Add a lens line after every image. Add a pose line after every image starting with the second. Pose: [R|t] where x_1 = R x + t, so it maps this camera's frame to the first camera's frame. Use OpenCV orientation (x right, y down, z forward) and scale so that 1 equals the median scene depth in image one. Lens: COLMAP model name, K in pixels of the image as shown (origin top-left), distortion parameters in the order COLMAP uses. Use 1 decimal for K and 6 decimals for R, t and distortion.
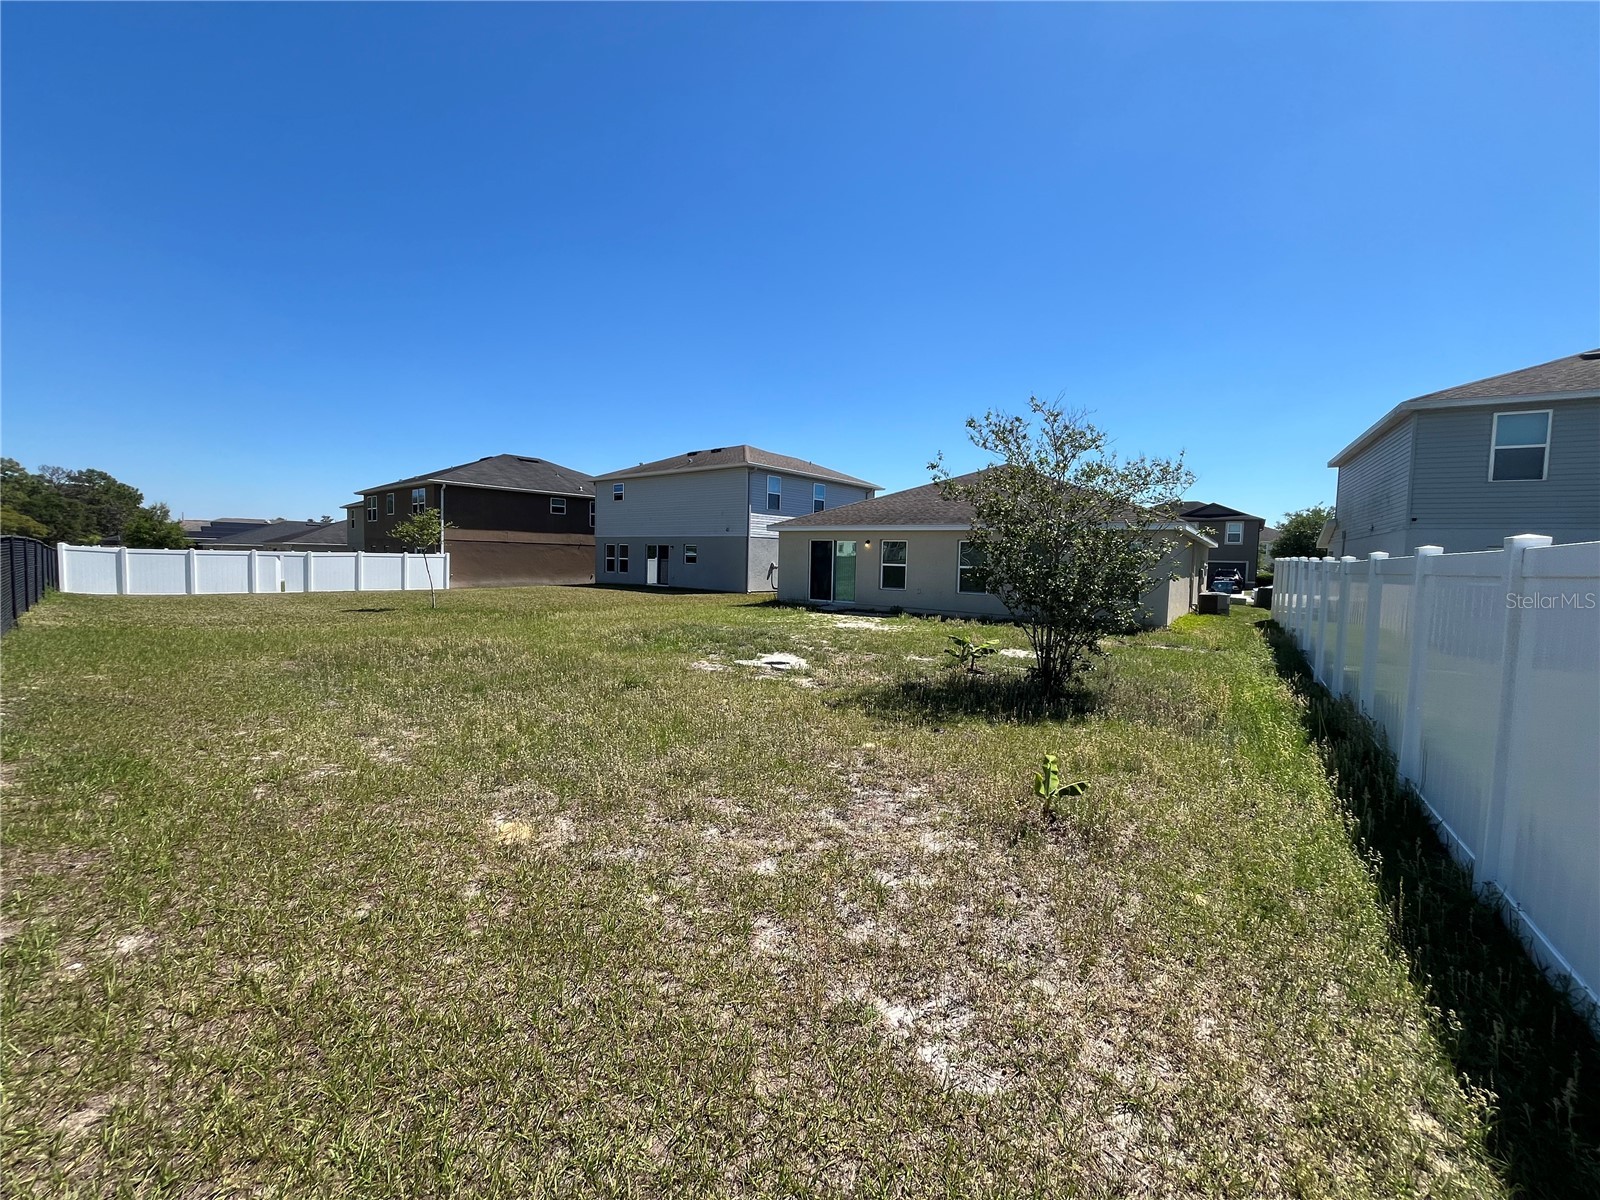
lens RADIAL K [[644.3, 0, 803.4], [0, 644.3, 594.8], [0, 0, 1]] dist [-0.000844, 0.000046]
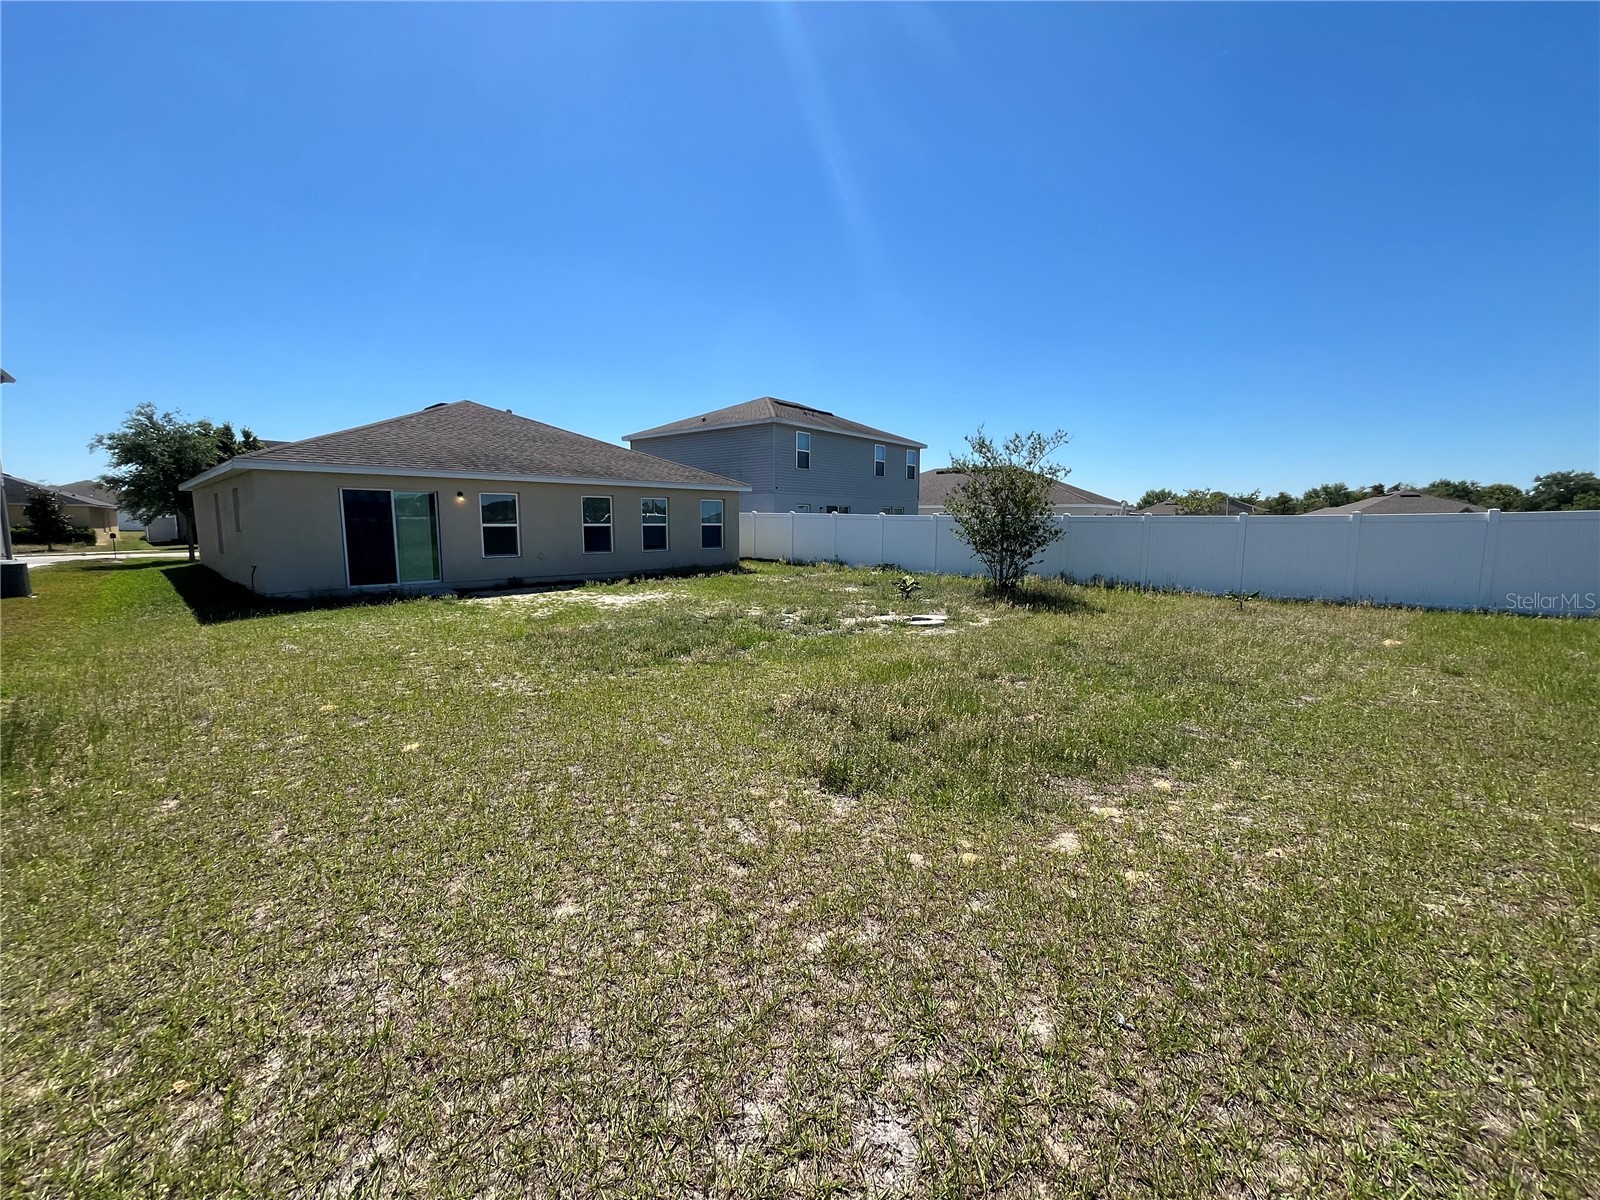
lens RADIAL K [[644.3, 0, 803.4], [0, 644.3, 594.8], [0, 0, 1]] dist [-0.000844, 0.000046]
pose [[0.078866, -0.114372, 0.990303, -0.711637], [0.052002, 0.992516, 0.110486, -0.034508], [-0.995528, 0.042784, 0.084223, 0.656665]]
